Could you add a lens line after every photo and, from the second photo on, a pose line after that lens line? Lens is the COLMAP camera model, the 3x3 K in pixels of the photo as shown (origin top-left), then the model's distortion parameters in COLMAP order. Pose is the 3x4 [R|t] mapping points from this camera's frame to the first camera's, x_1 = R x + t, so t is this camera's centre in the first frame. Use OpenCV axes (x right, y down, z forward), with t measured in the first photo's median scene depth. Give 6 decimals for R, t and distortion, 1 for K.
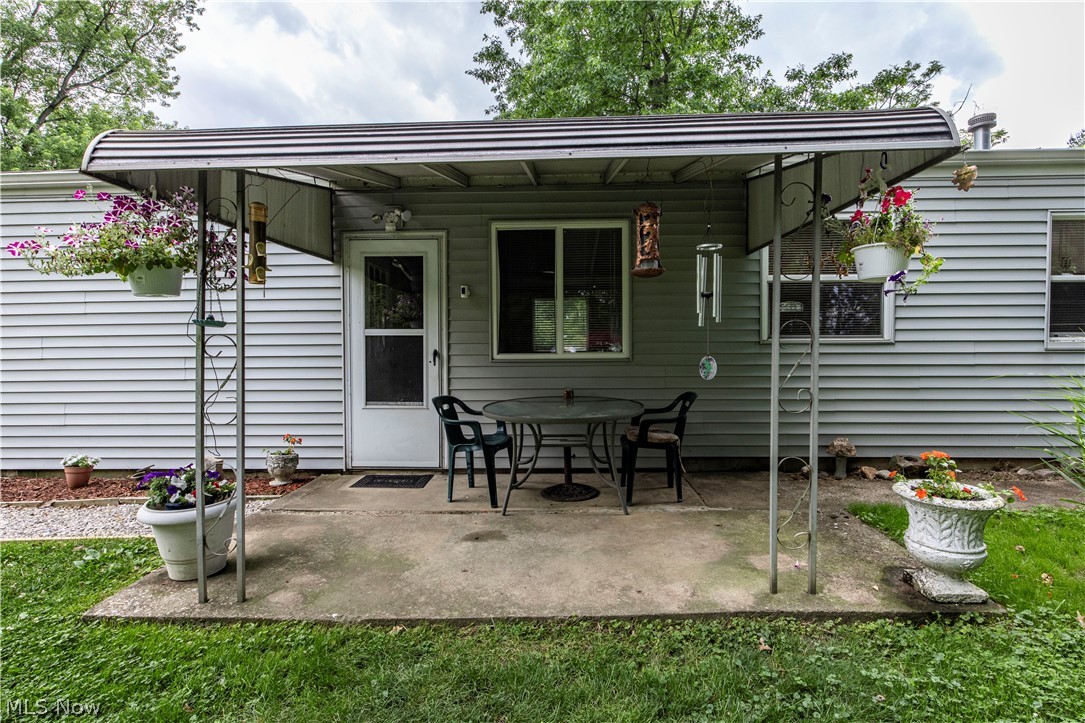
lens RADIAL K [[542.7, 0, 542.5], [0, 542.7, 361.5], [0, 0, 1]] dist [-0.000137, 0.000154]
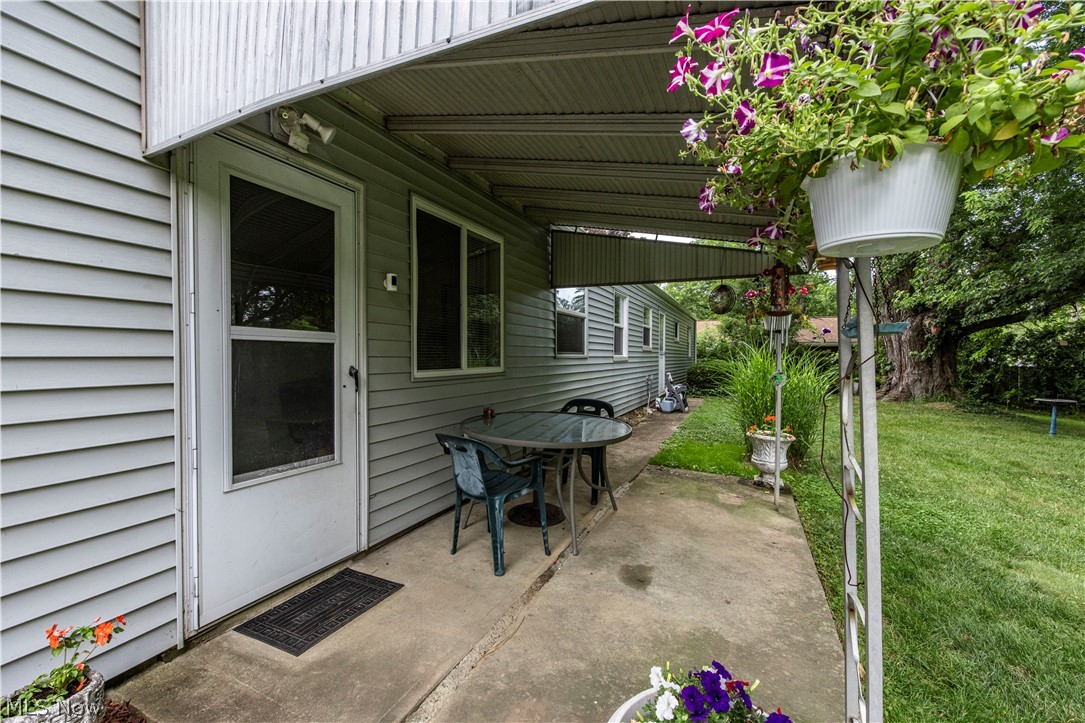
lens RADIAL K [[451.5, 0, 542.5], [0, 451.5, 361.5], [0, 0, 1]] dist [0.000258, 0.000160]
pose [[0.376846, -0.003724, 0.926269, -0.606016], [0.013019, 0.999914, -0.001276, -0.023973], [-0.926185, 0.012540, 0.376862, 0.606790]]
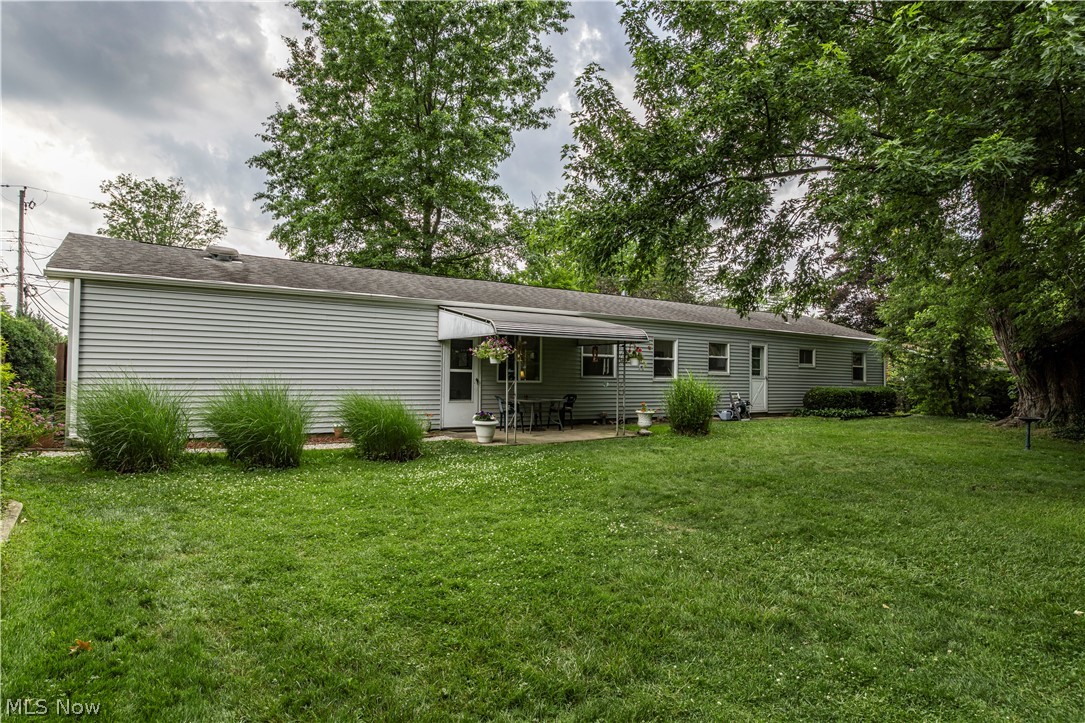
lens RADIAL K [[637.1, 0, 542.5], [0, 637.1, 361.5], [0, 0, 1]] dist [0.000750, 0.000180]
pose [[0.797418, 0.034623, 0.602433, -1.696858], [-0.004115, 0.998641, -0.051946, 0.050167], [-0.603413, 0.038943, 0.796477, -1.451461]]
